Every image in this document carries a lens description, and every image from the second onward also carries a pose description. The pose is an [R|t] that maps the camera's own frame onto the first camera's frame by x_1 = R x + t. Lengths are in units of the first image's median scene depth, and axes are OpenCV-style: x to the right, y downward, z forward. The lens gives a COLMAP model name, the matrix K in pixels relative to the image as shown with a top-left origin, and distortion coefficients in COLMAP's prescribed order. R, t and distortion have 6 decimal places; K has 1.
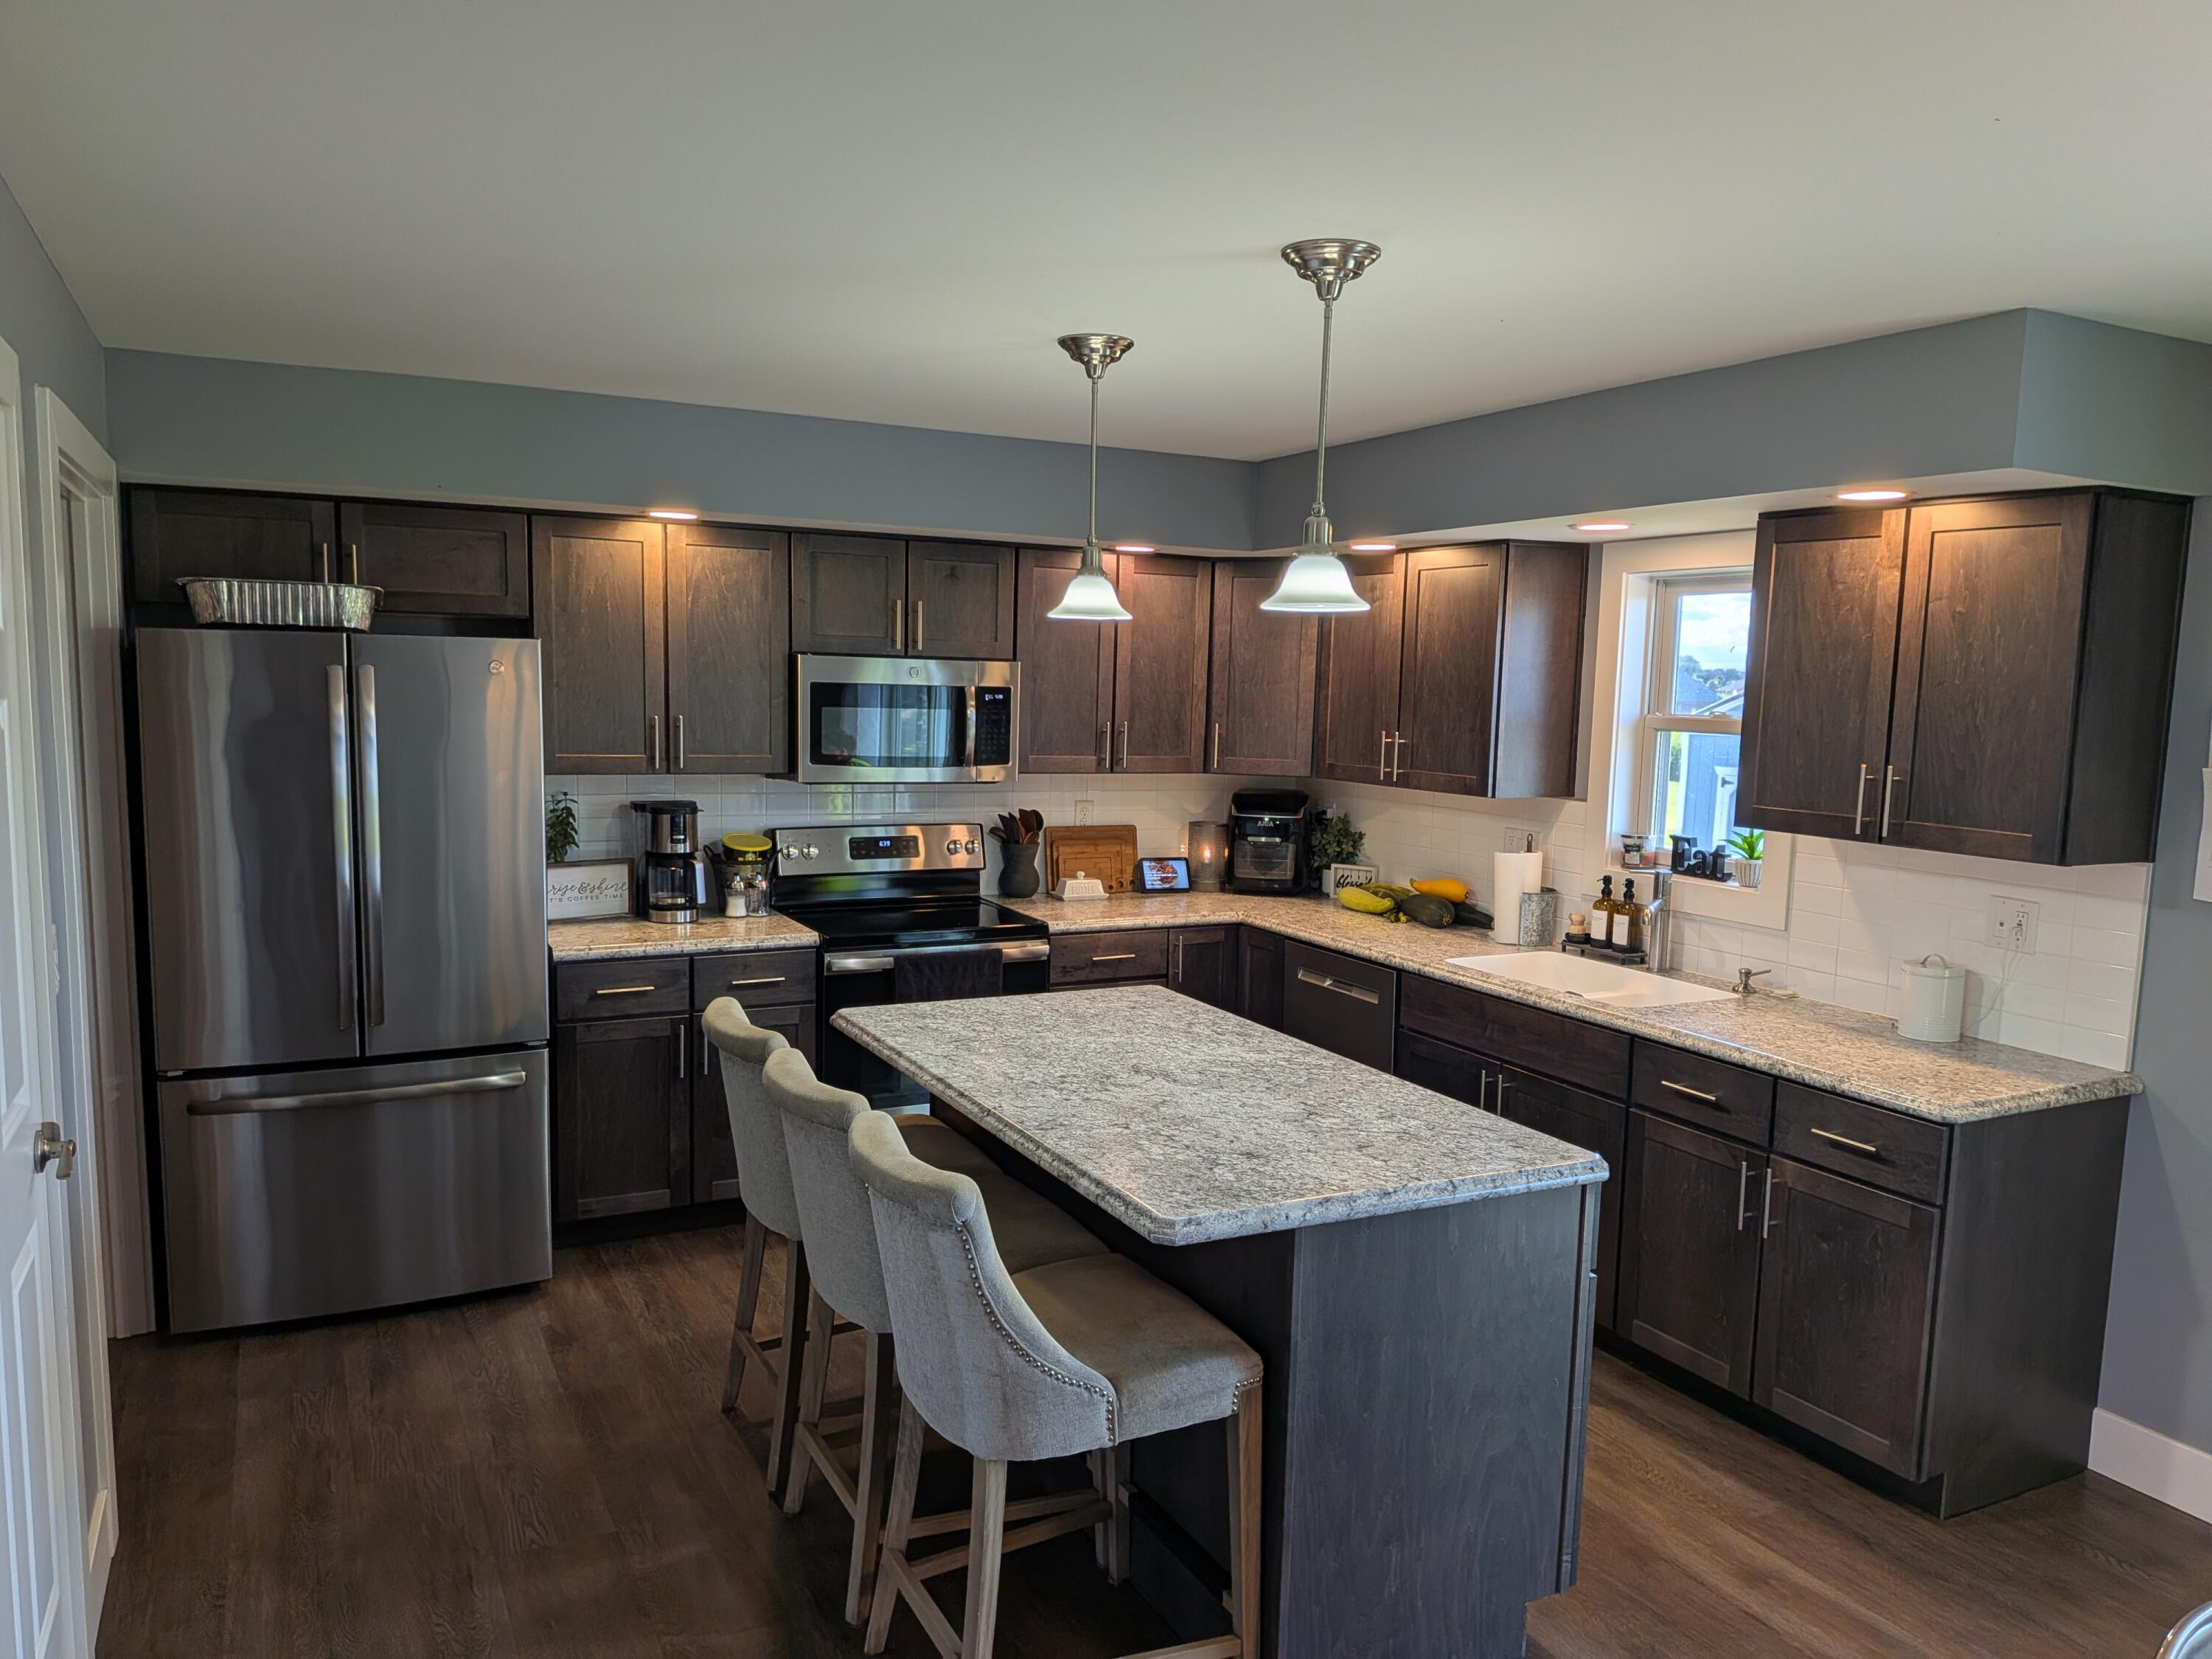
lens RADIAL K [[1579.6, 0, 1114.7], [0, 1579.6, 847.5], [0, 0, 1]] dist [0.097154, -0.174366]
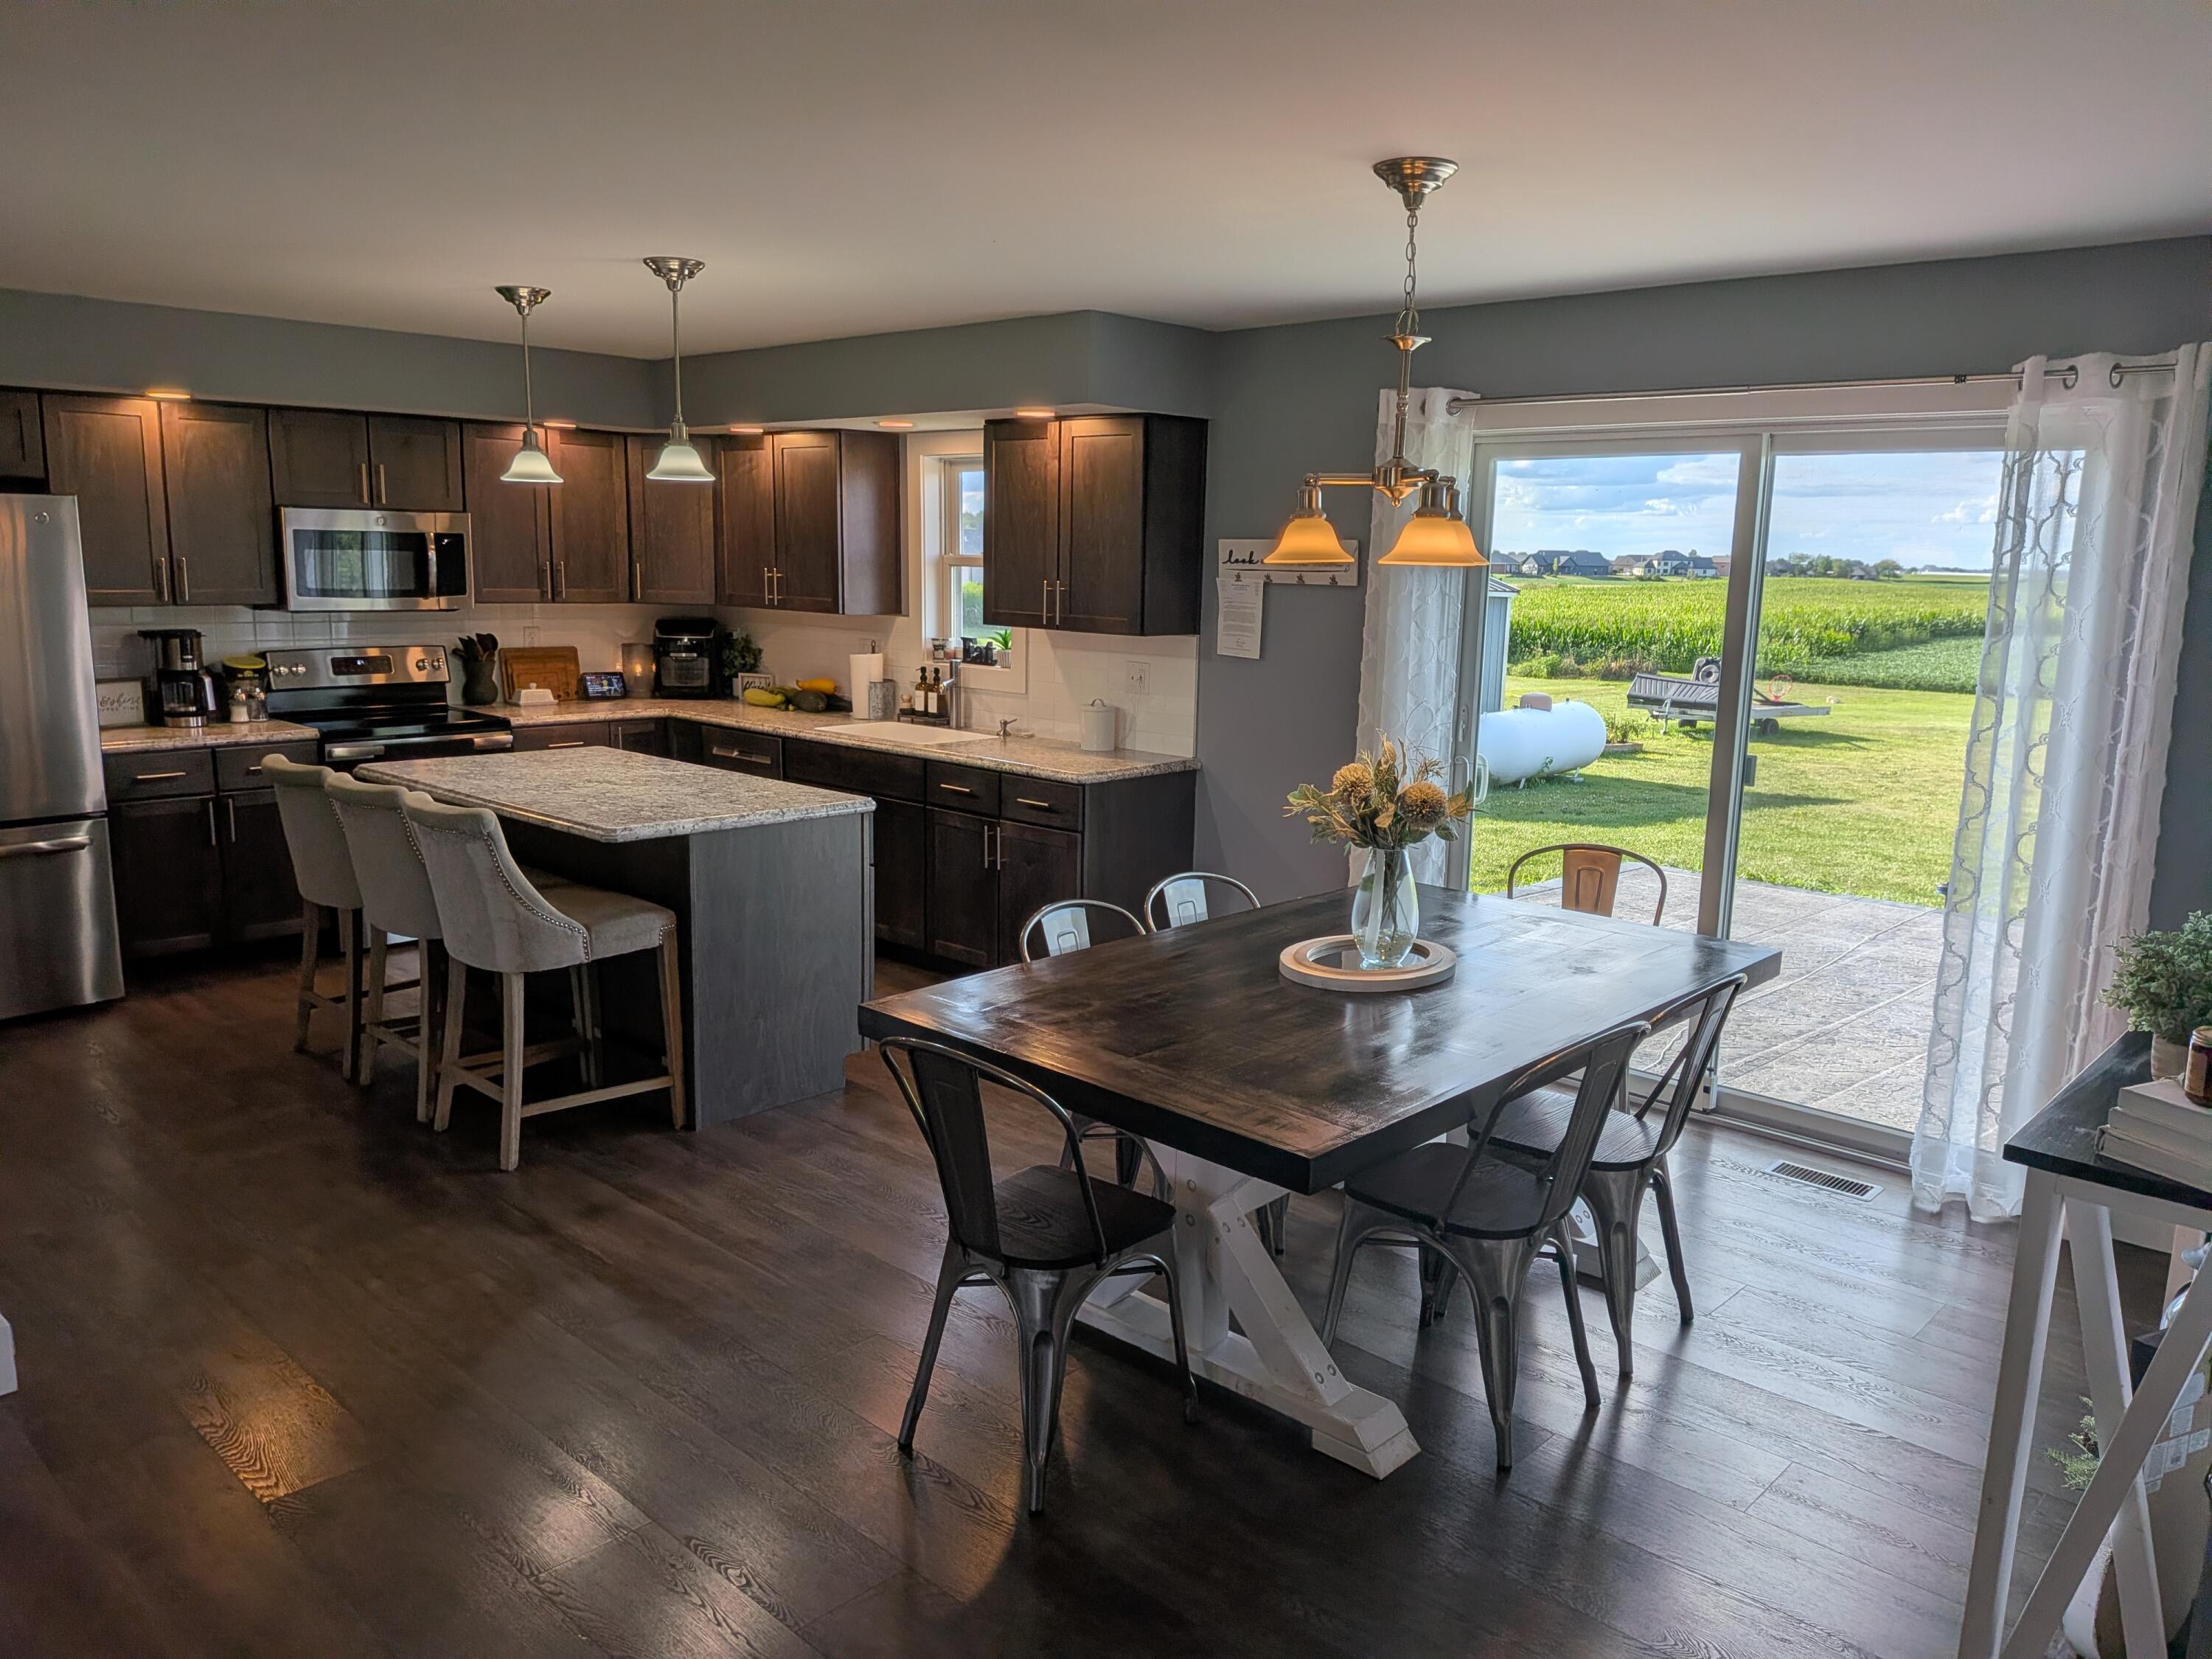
lens RADIAL K [[1579.6, 0, 1114.7], [0, 1579.6, 847.5], [0, 0, 1]] dist [0.097154, -0.174366]
pose [[0.943048, -0.066321, 0.325978, -0.009076], [0.038383, 0.995074, 0.091407, 0.056527], [-0.330434, -0.073690, 0.940948, -0.433551]]
